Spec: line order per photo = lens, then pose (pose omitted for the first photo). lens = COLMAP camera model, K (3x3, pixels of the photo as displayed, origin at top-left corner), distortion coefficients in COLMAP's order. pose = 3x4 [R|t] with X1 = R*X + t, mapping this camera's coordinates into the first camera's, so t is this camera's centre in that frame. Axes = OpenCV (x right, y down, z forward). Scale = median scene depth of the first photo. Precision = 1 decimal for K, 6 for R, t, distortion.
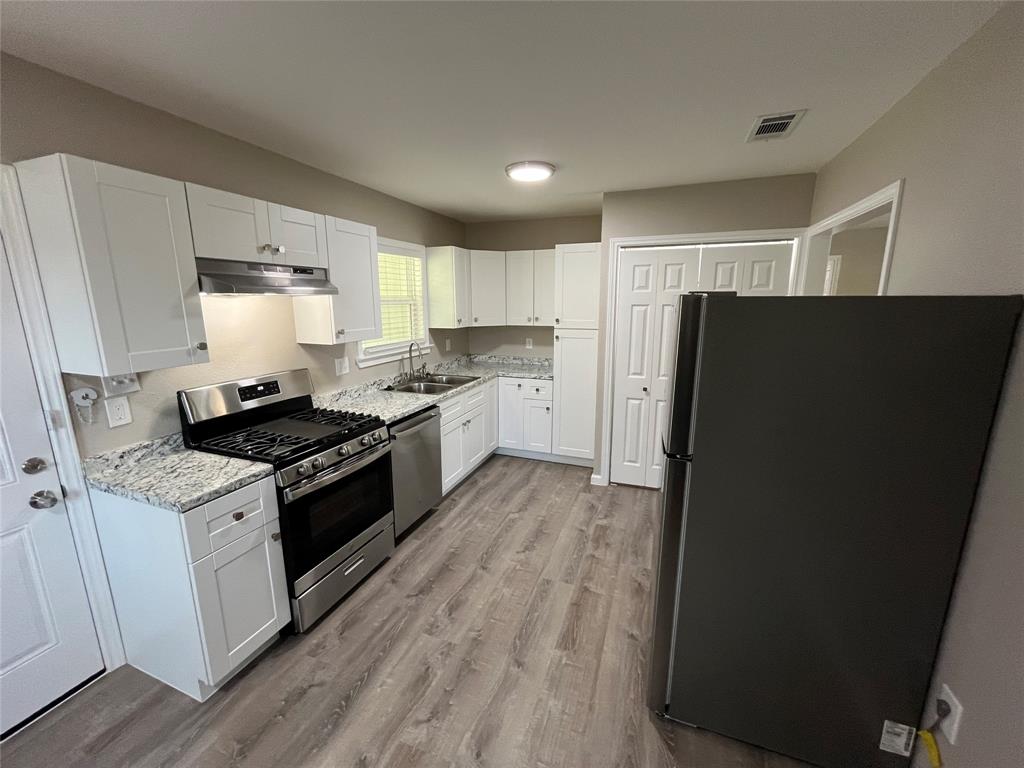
lens RADIAL K [[416.5, 0, 514.2], [0, 416.5, 386.3], [0, 0, 1]] dist [-0.003969, -0.000318]
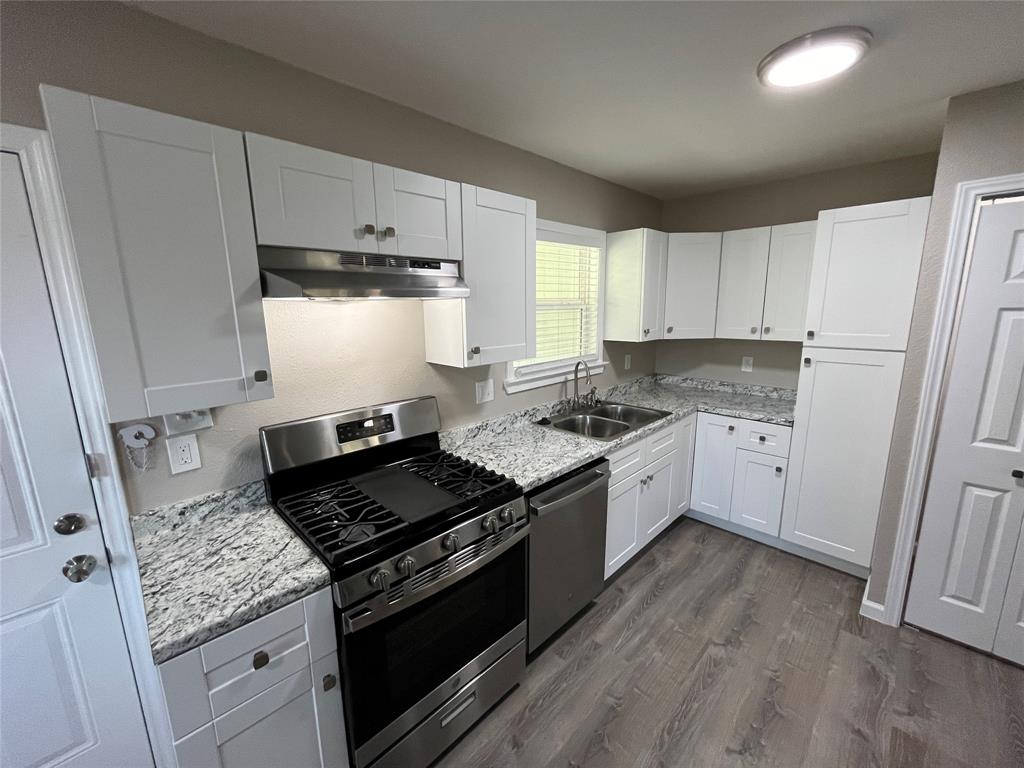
lens RADIAL K [[416.5, 0, 510.5], [0, 416.5, 384.1], [0, 0, 1]] dist [-0.003969, -0.000318]
pose [[0.910107, 0.067313, -0.408870, -0.065775], [-0.072423, 0.997369, 0.002990, -0.076074], [0.407996, 0.026891, 0.912588, 0.362552]]
